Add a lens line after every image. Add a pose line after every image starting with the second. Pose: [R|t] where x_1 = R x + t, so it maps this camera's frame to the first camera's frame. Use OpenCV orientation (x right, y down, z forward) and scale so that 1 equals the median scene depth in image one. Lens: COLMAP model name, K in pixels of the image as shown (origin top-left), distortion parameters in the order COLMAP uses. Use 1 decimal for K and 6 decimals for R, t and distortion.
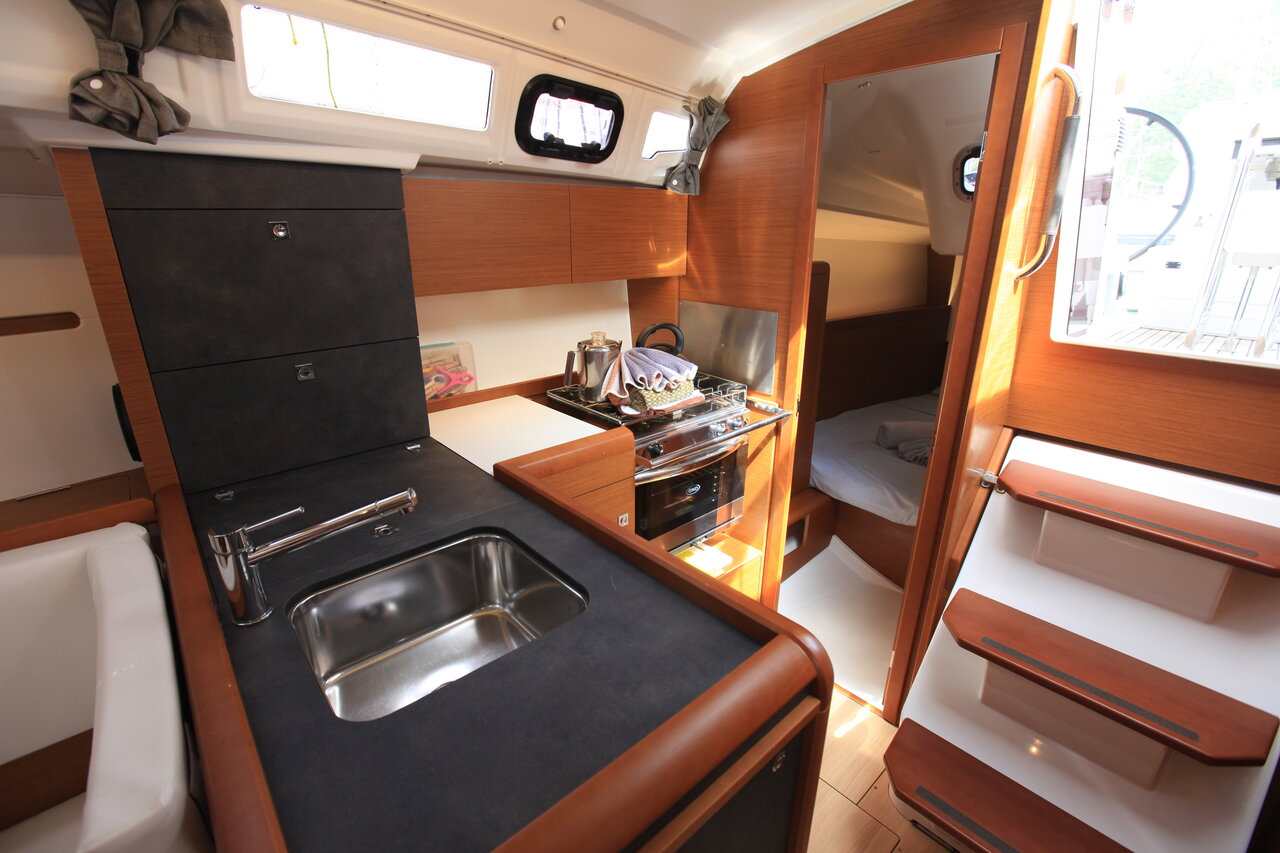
lens RADIAL K [[571.9, 0, 626.6], [0, 571.9, 433.4], [0, 0, 1]] dist [-0.023023, 0.002487]
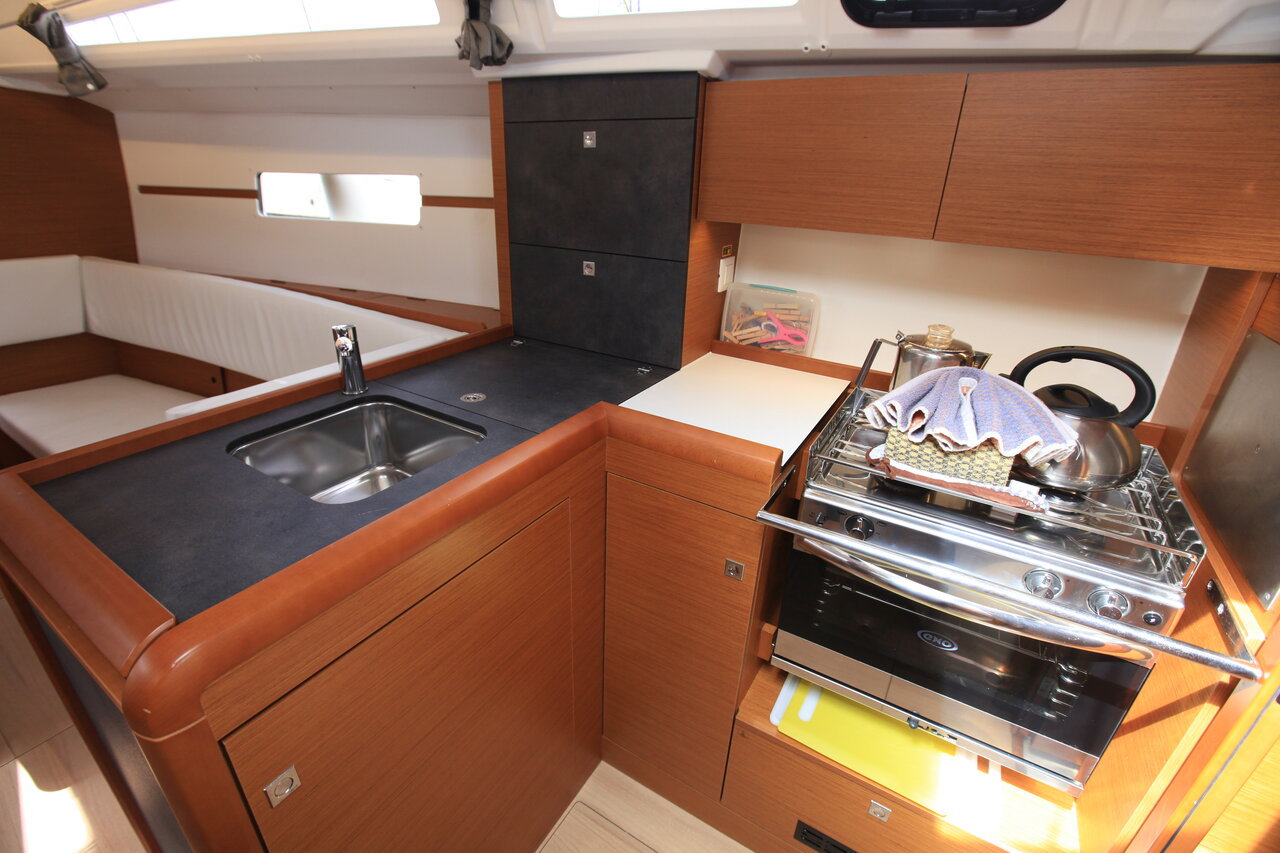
lens RADIAL K [[571.9, 0, 633.5], [0, 571.9, 427.0], [0, 0, 1]] dist [-0.023023, 0.002487]
pose [[0.291279, 0.404955, -0.866700, 0.554100], [-0.357146, 0.886512, 0.294183, -0.184351], [0.887470, 0.223850, 0.402850, 0.640755]]
